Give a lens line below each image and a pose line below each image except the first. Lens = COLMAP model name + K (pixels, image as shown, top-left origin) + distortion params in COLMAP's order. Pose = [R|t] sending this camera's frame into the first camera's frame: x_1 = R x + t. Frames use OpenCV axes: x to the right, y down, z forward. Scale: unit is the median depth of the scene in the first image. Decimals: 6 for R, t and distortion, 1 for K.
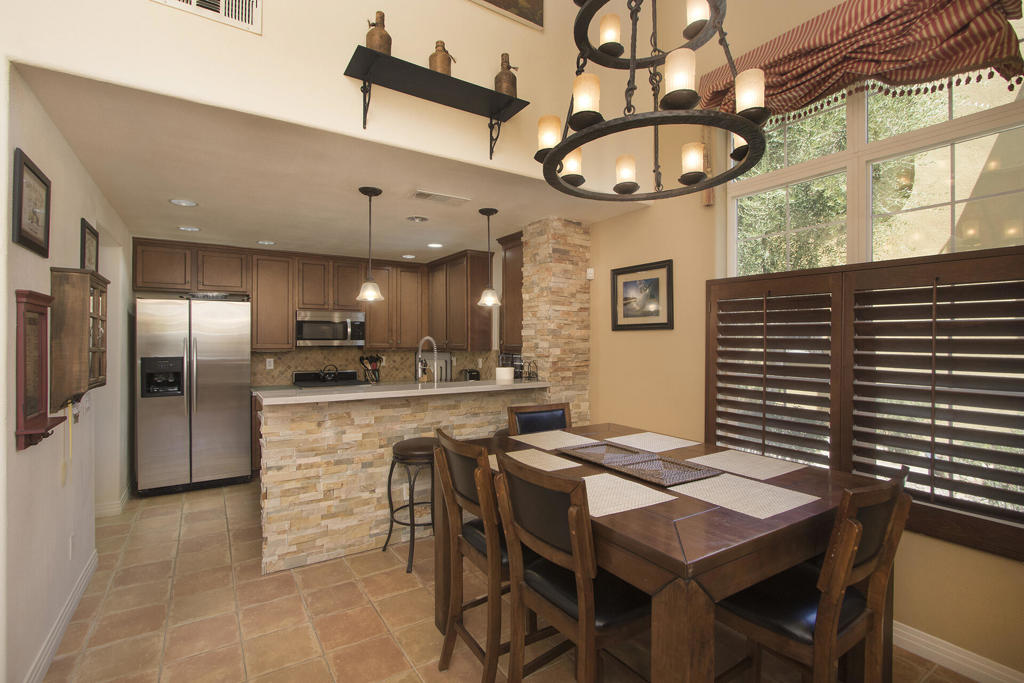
lens RADIAL K [[475.9, 0, 512.3], [0, 475.9, 343.8], [0, 0, 1]] dist [-0.002553, -0.000130]
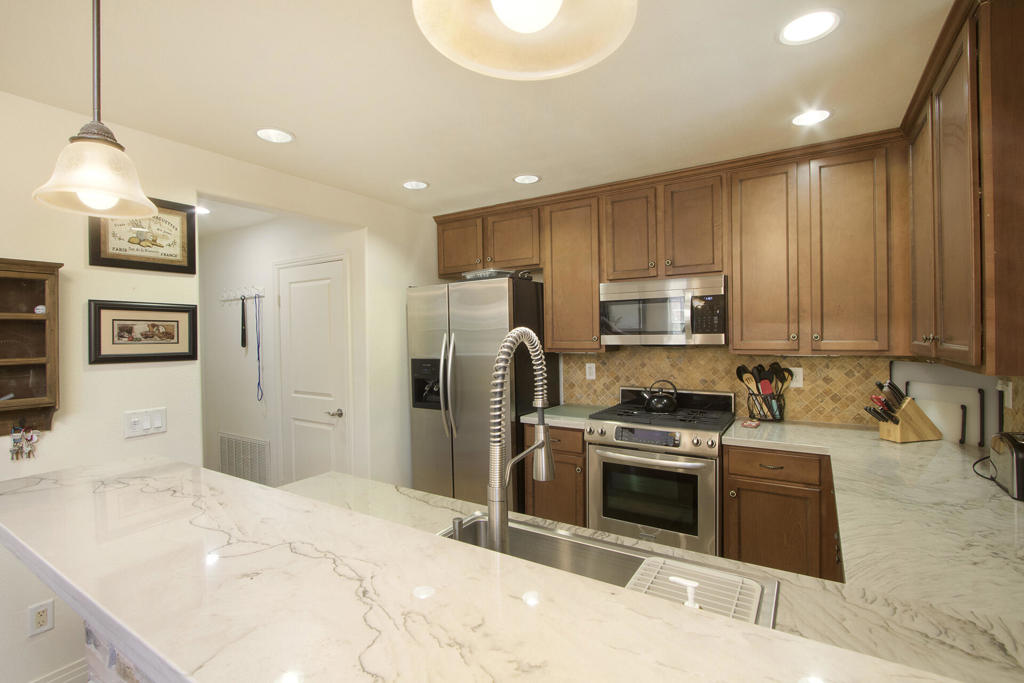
lens RADIAL K [[475.9, 0, 513.4], [0, 475.9, 337.2], [0, 0, 1]] dist [-0.002553, -0.000130]
pose [[0.423010, -0.001221, -0.906124, 0.032114], [0.005875, 0.999982, 0.001396, -0.005923], [0.906106, -0.005914, 0.423009, 0.622304]]
